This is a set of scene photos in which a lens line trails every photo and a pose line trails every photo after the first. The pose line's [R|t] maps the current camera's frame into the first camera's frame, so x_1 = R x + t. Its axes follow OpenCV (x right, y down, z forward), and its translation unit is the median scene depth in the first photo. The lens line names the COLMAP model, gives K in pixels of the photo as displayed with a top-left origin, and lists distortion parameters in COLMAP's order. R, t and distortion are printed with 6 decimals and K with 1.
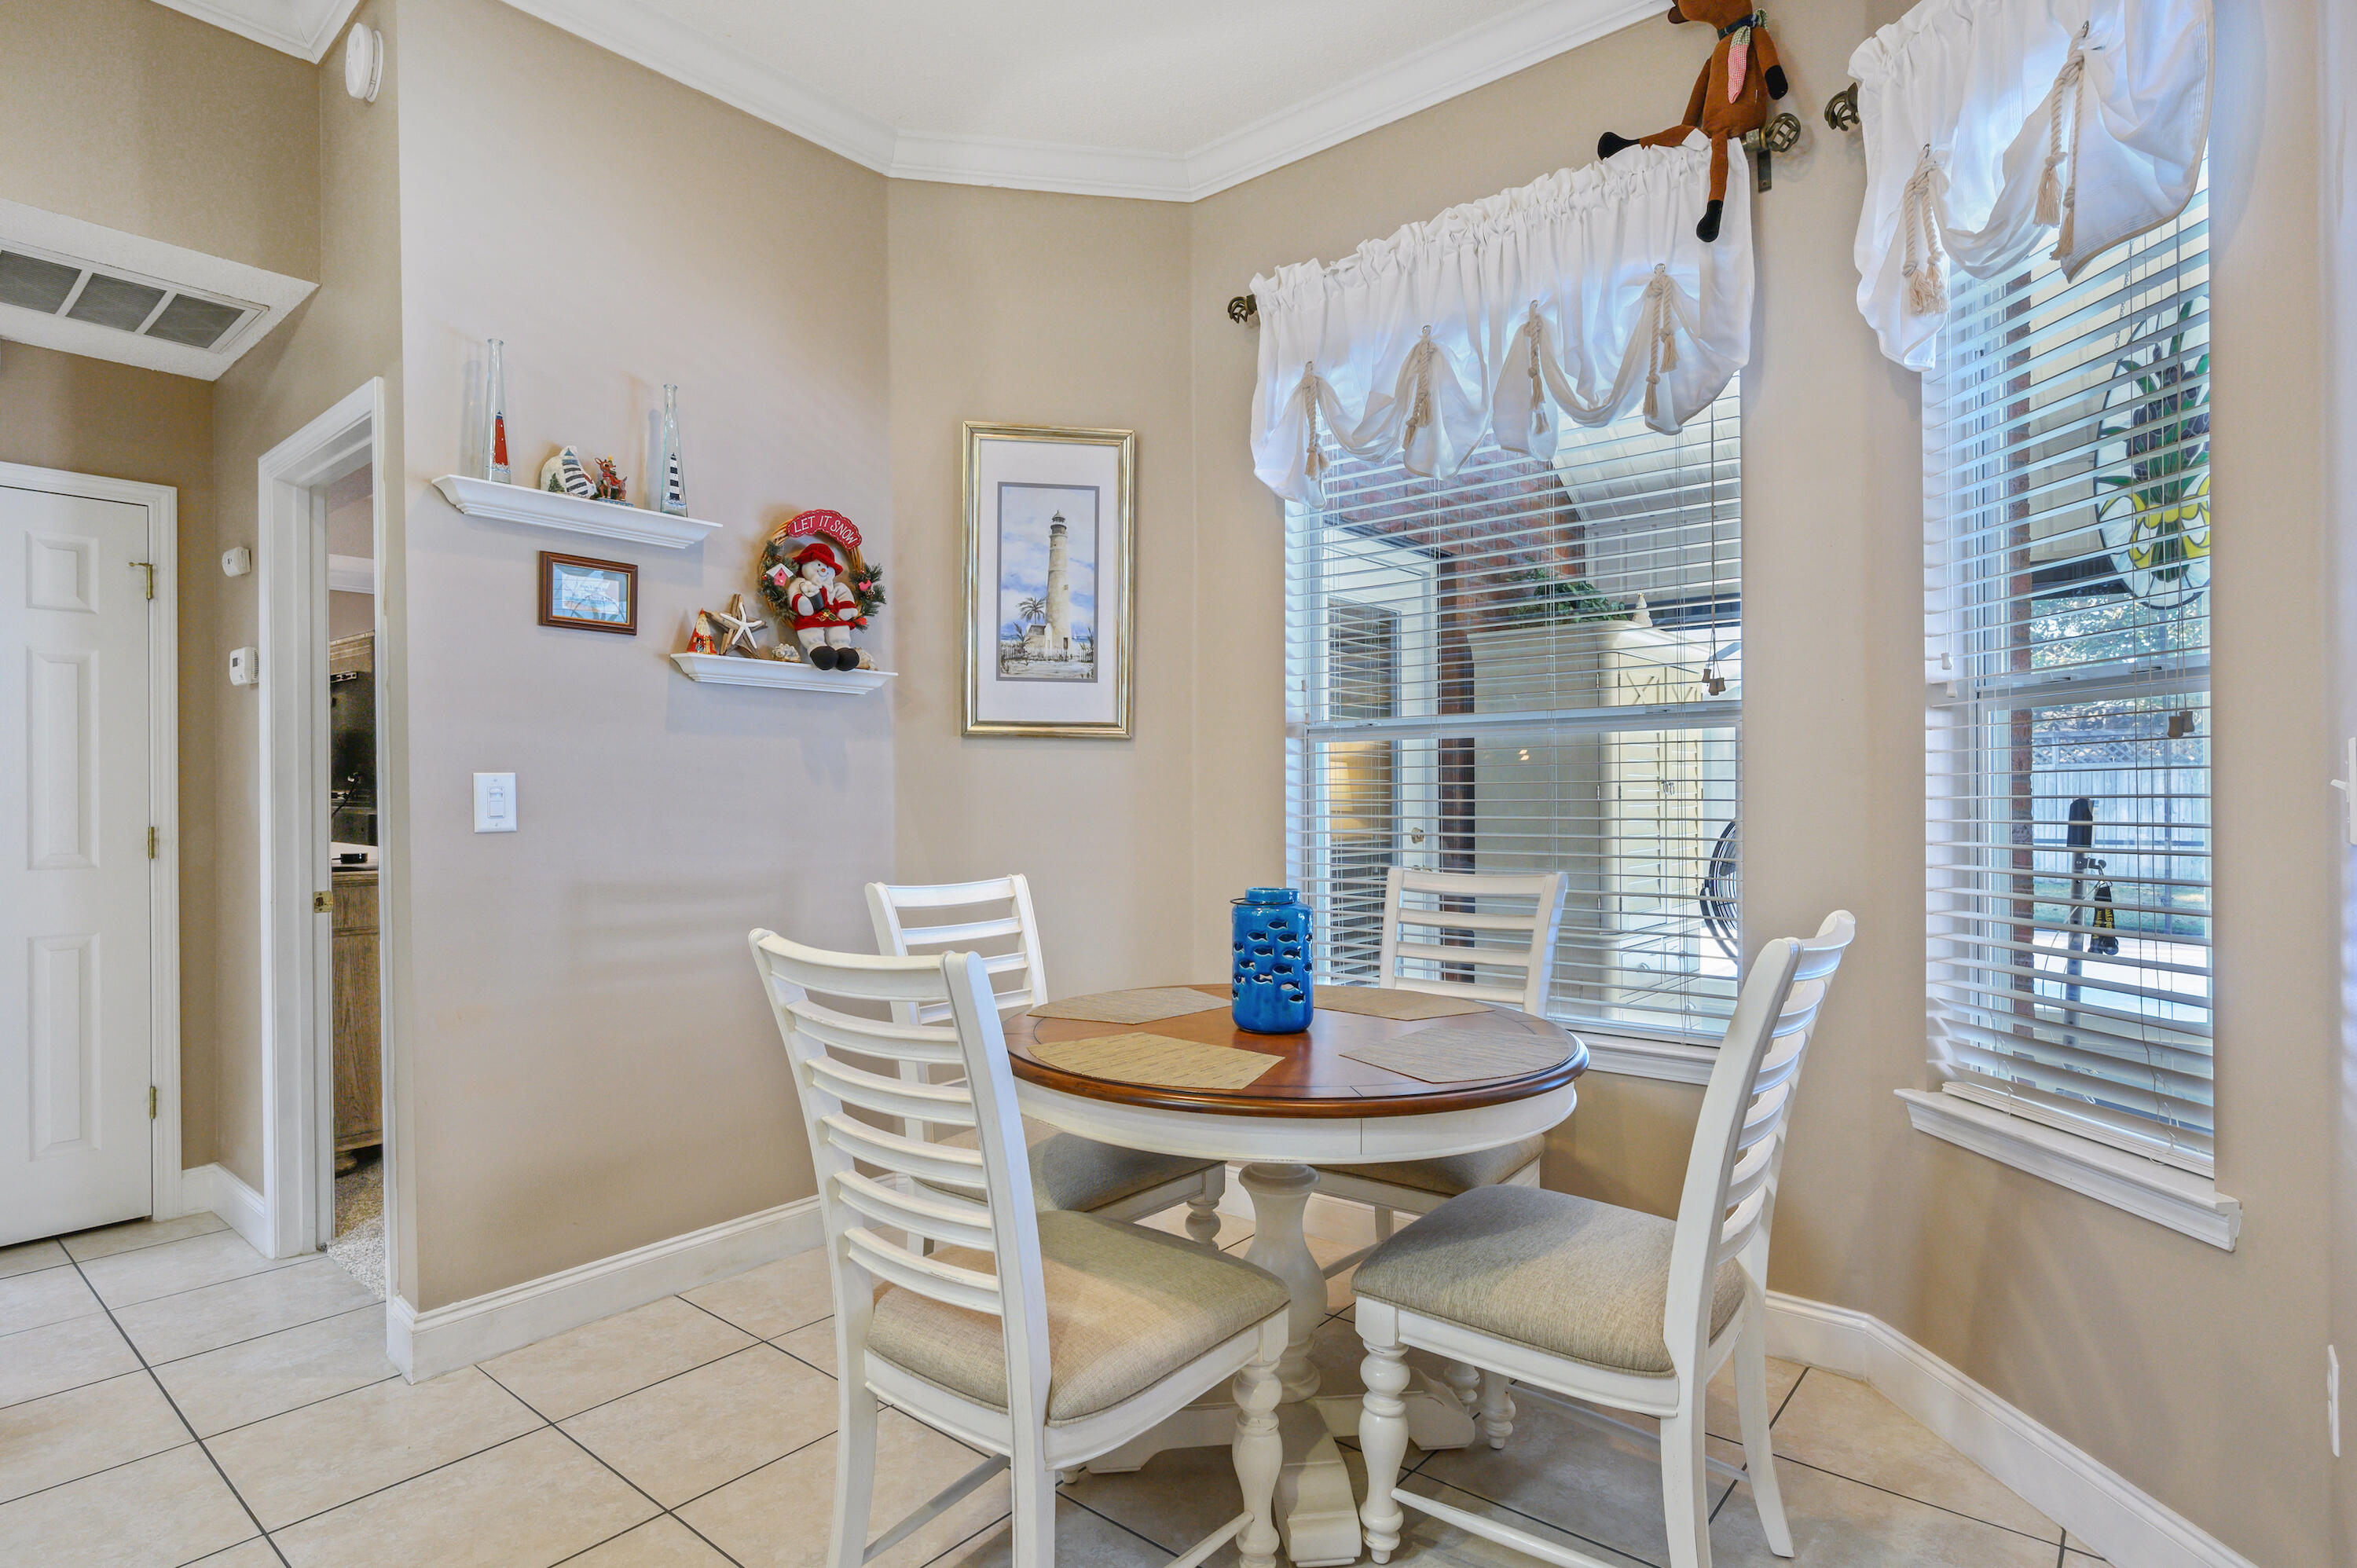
lens RADIAL K [[1178.1, 0, 1168.9], [0, 1178.1, 788.7], [0, 0, 1]] dist [-0.000939, -0.000746]
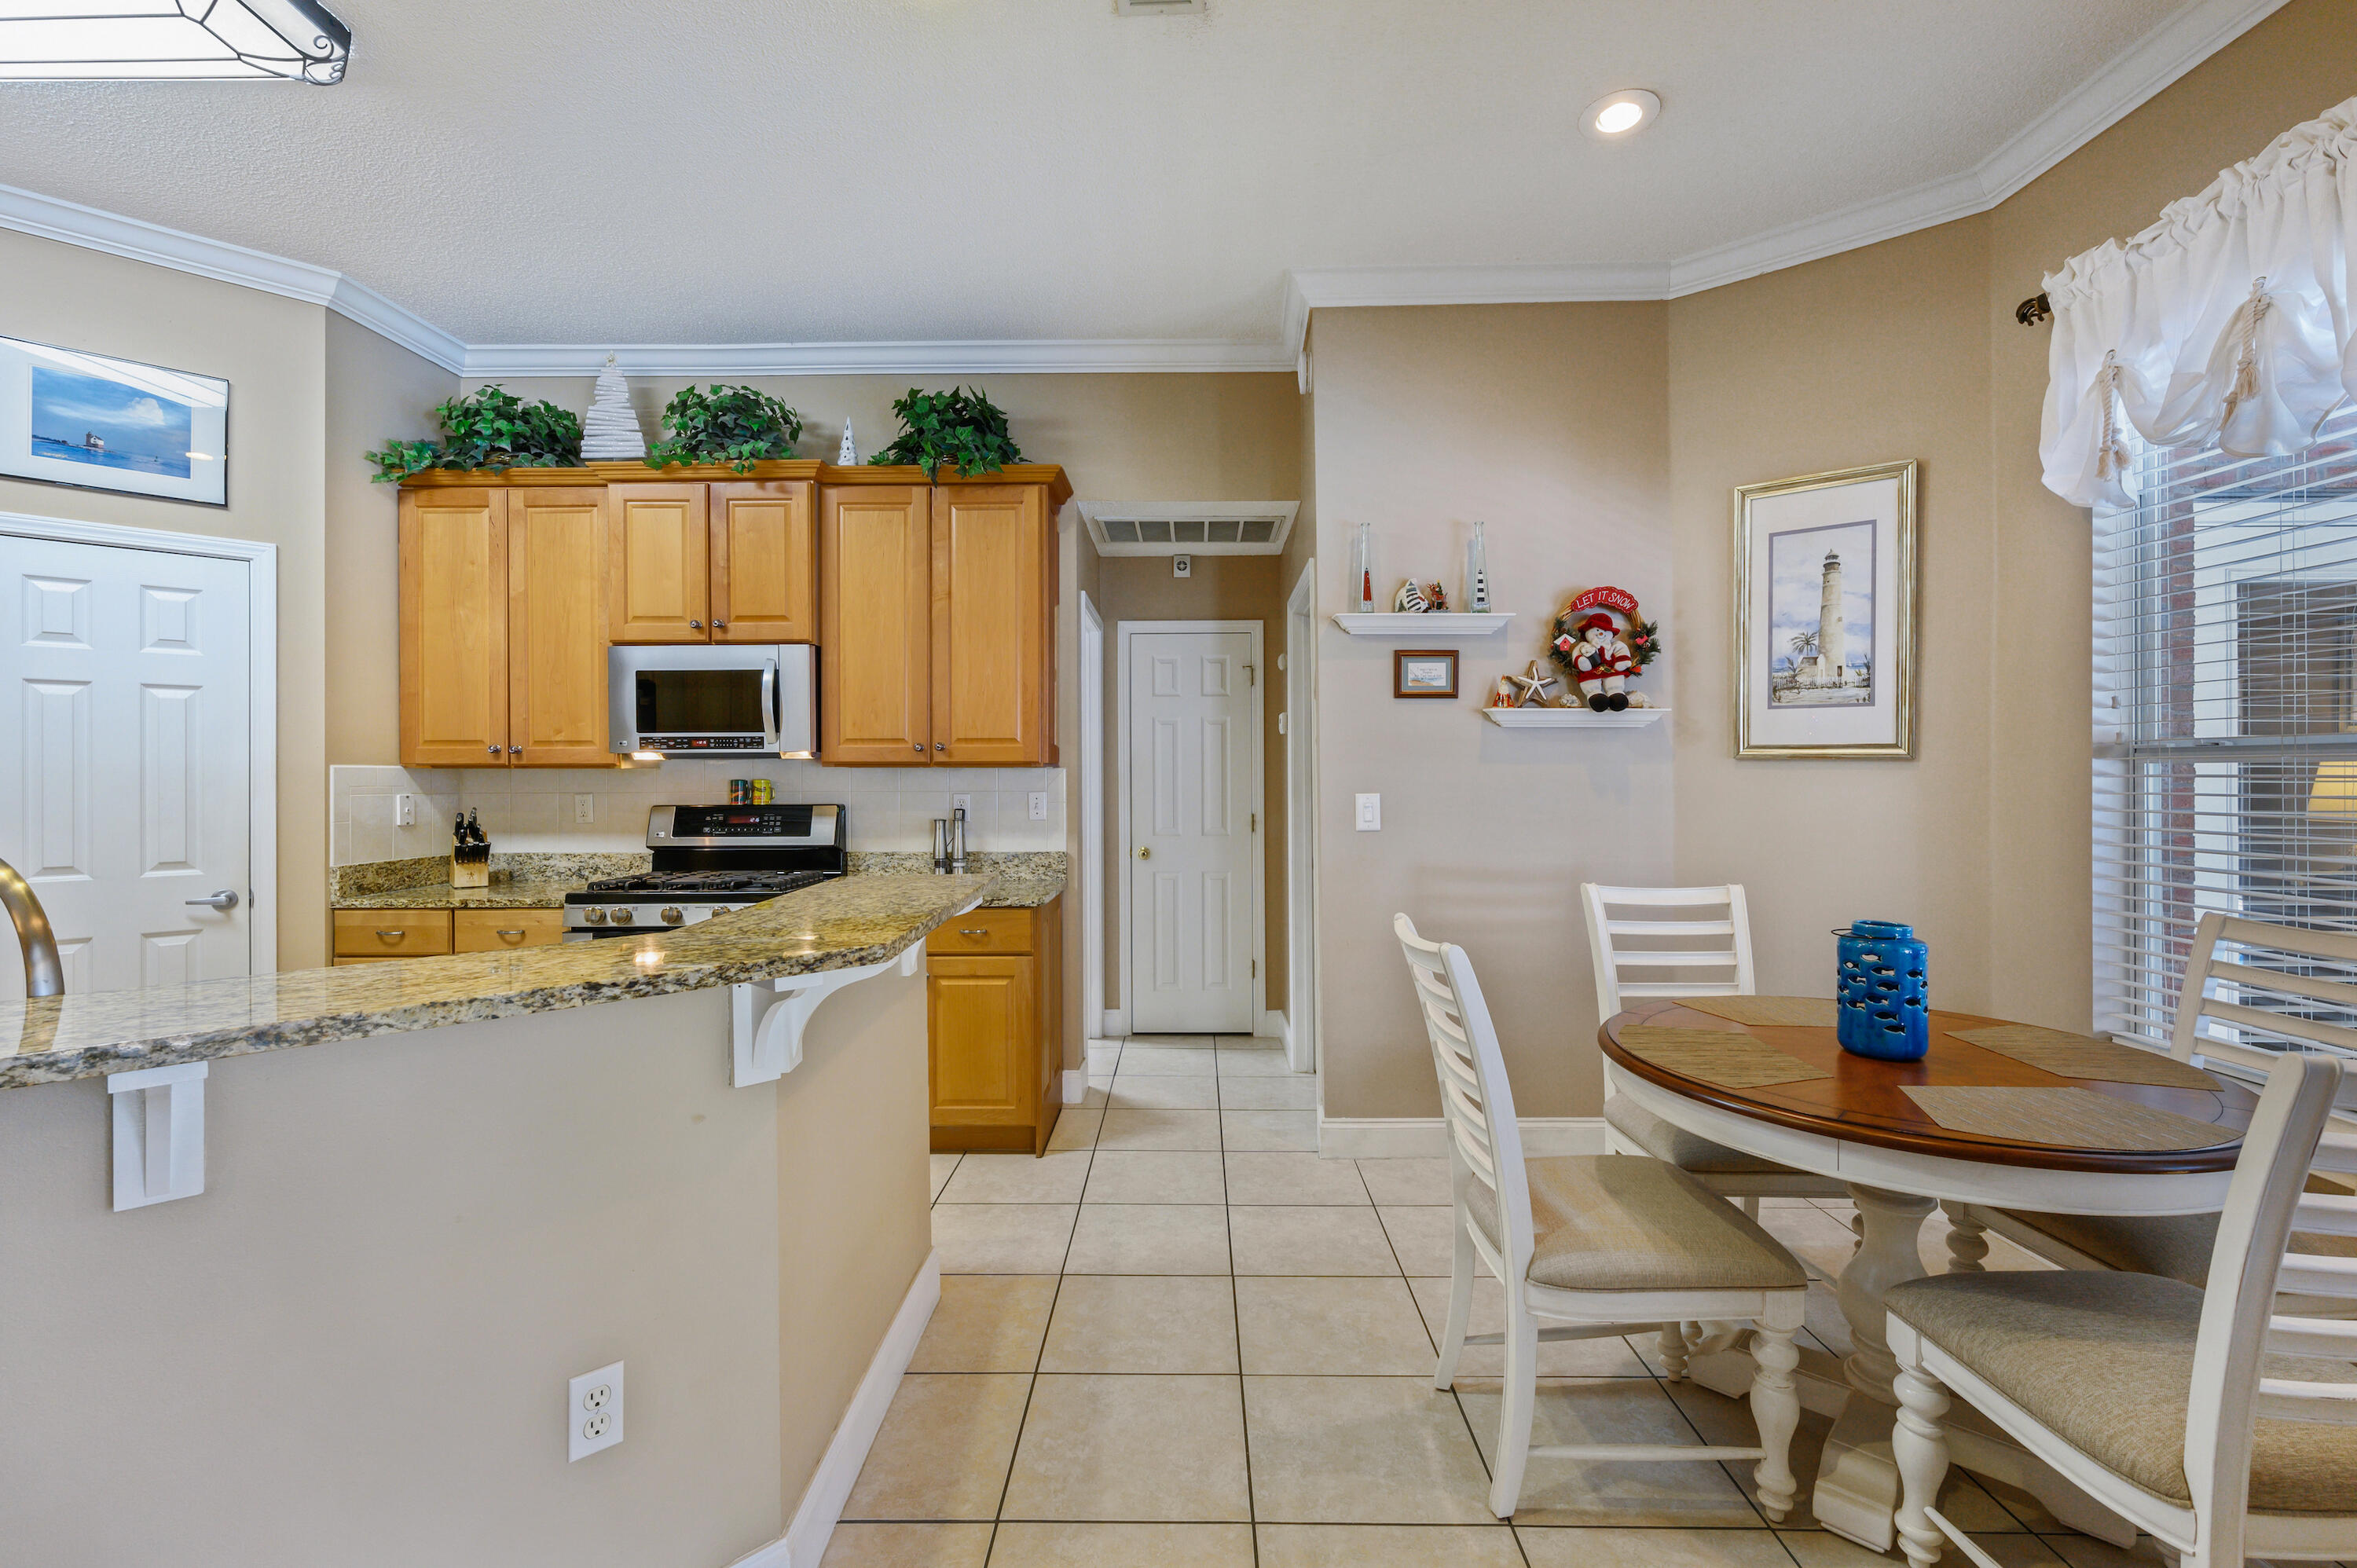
lens RADIAL K [[993.8, 0, 1208.7], [0, 993.8, 775.9], [0, 0, 1]] dist [0.000929, -0.000201]
pose [[0.658509, 0.003592, -0.752564, 0.243444], [0.001053, 0.999983, 0.005694, -0.037146], [0.752572, -0.004541, 0.658494, -0.039180]]
